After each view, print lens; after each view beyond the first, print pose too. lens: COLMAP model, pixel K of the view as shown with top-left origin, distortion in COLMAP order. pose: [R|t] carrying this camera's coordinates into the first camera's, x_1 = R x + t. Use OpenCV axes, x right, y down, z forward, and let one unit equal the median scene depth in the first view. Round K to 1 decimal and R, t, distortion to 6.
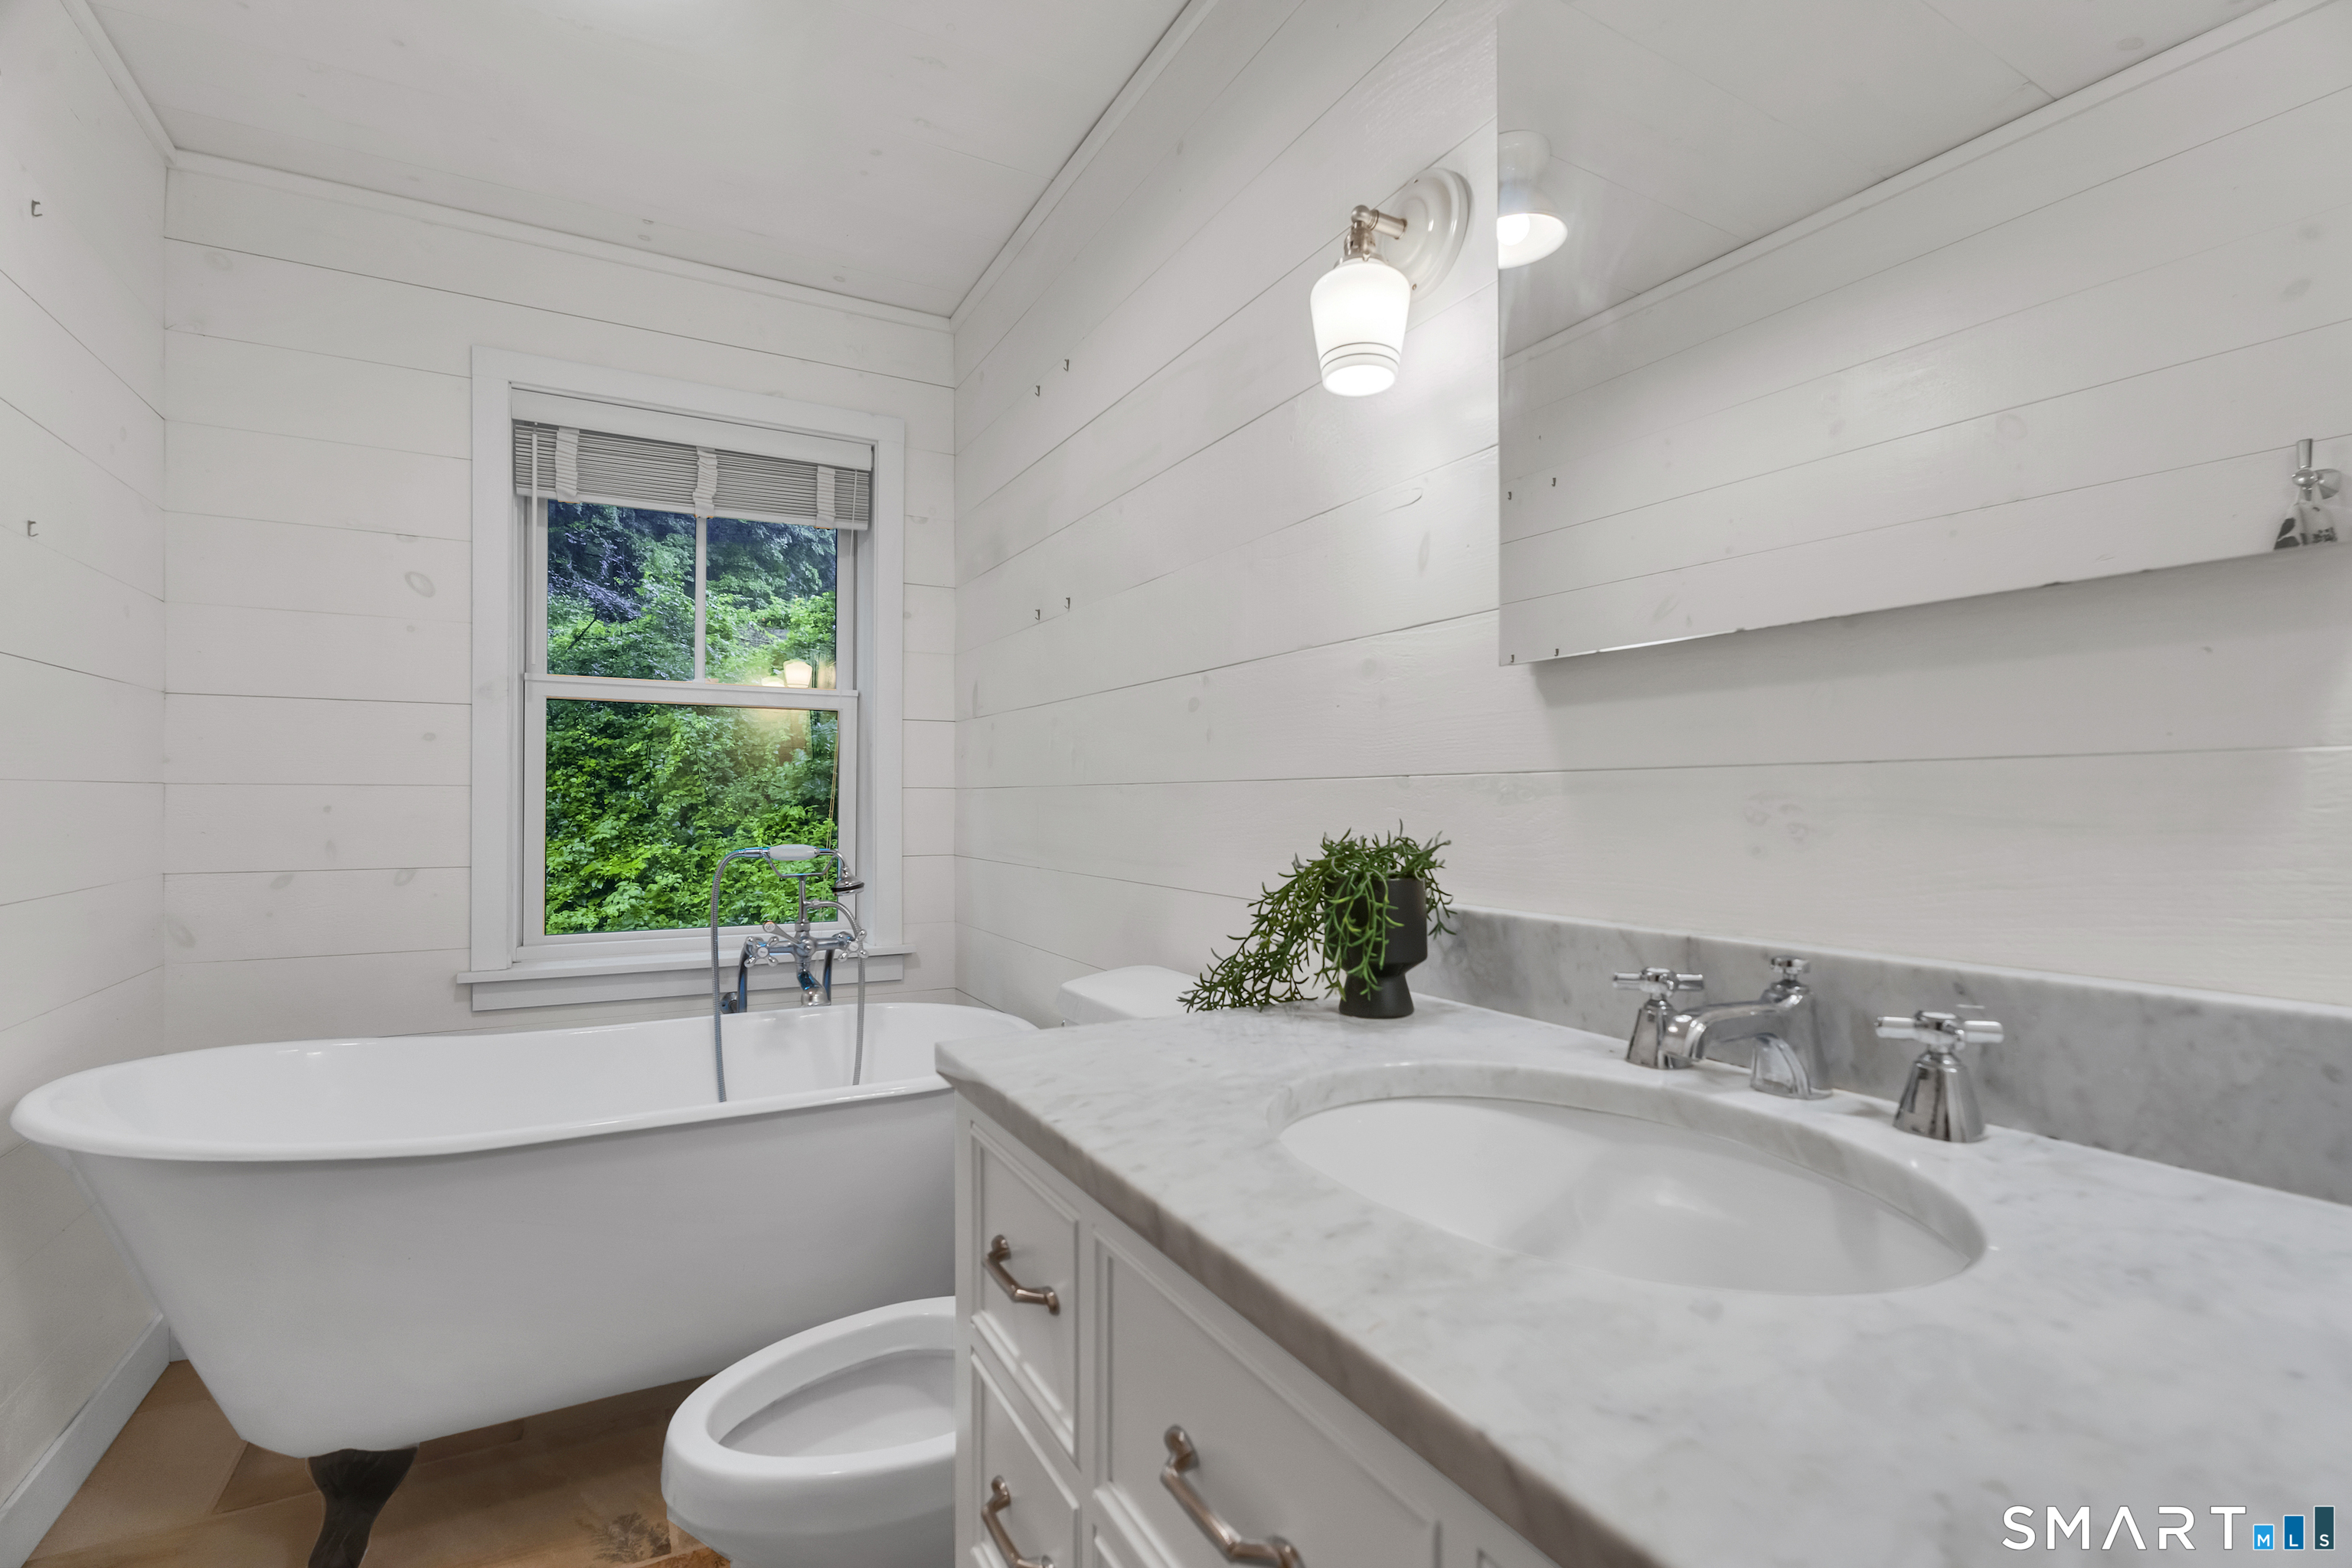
lens RADIAL K [[1056.0, 0, 1191.6], [0, 1056.0, 760.0], [0, 0, 1]] dist [0.001502, 0.000483]
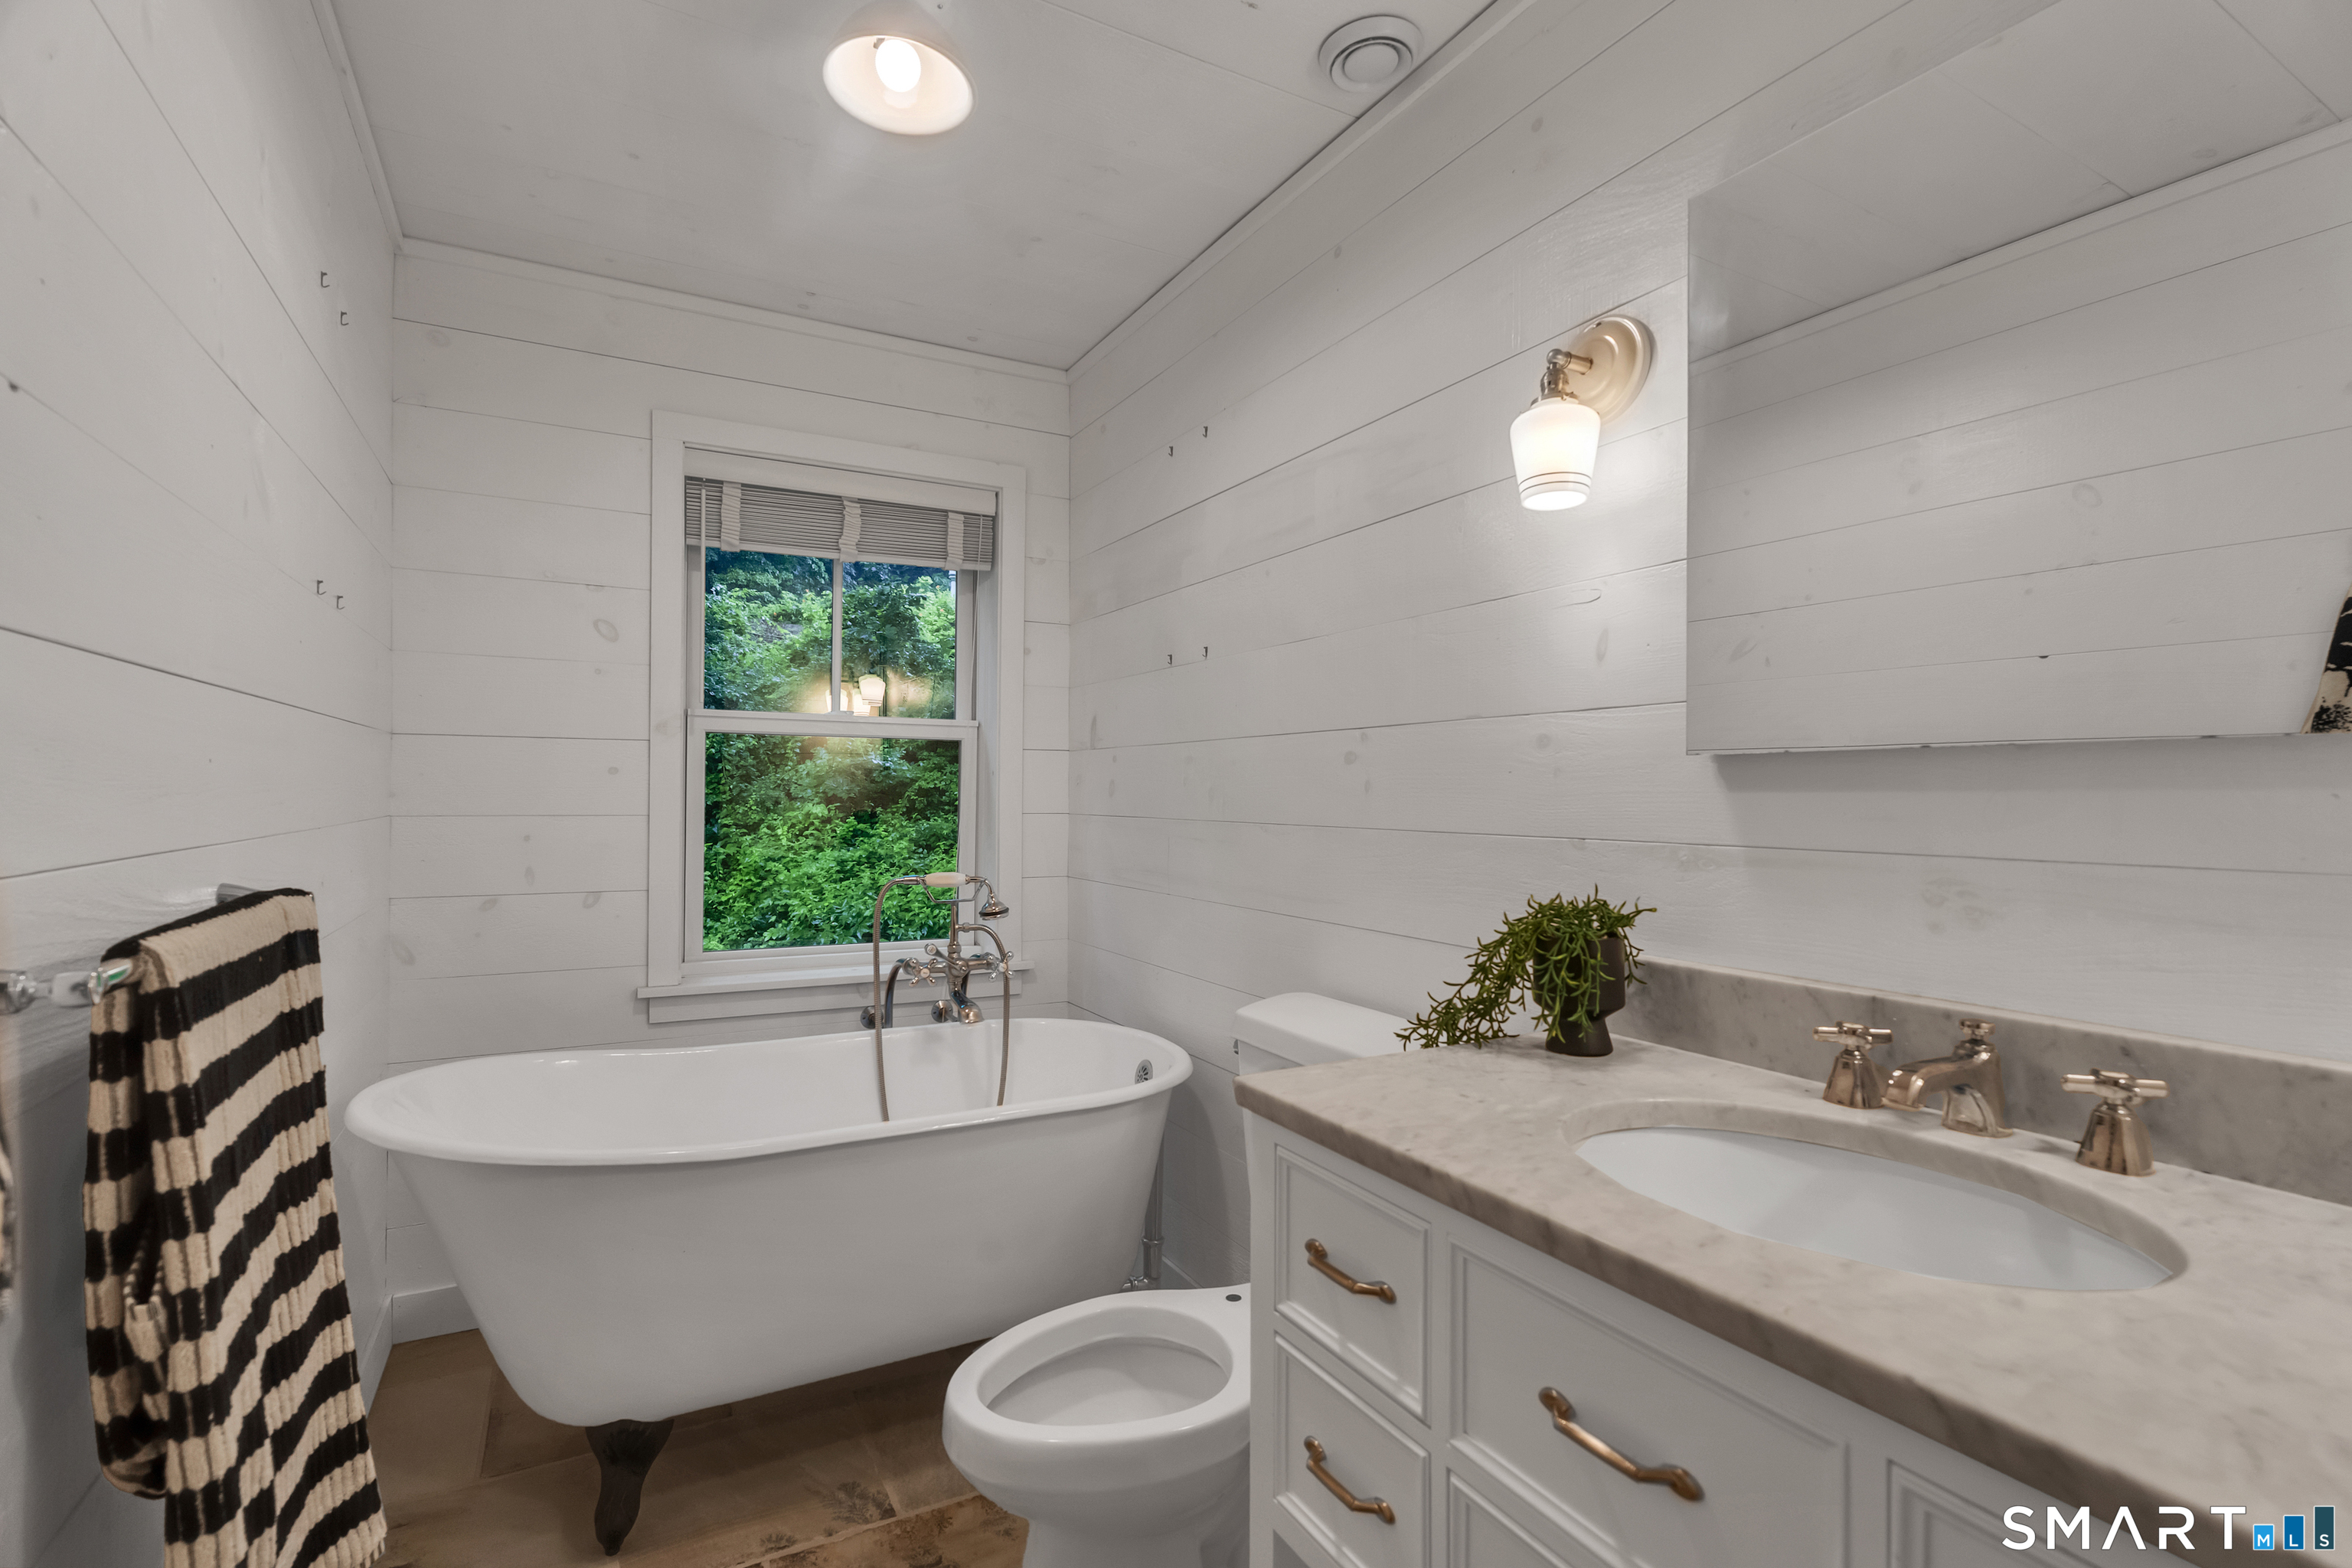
lens RADIAL K [[1070.3, 0, 1179.4], [0, 1070.3, 751.7], [0, 0, 1]] dist [0.002151, -0.000391]
pose [[0.999945, 0.006530, -0.008192, -0.201184], [-0.006538, 0.999978, -0.000975, -0.067786], [0.008185, 0.001029, 0.999966, -0.146128]]
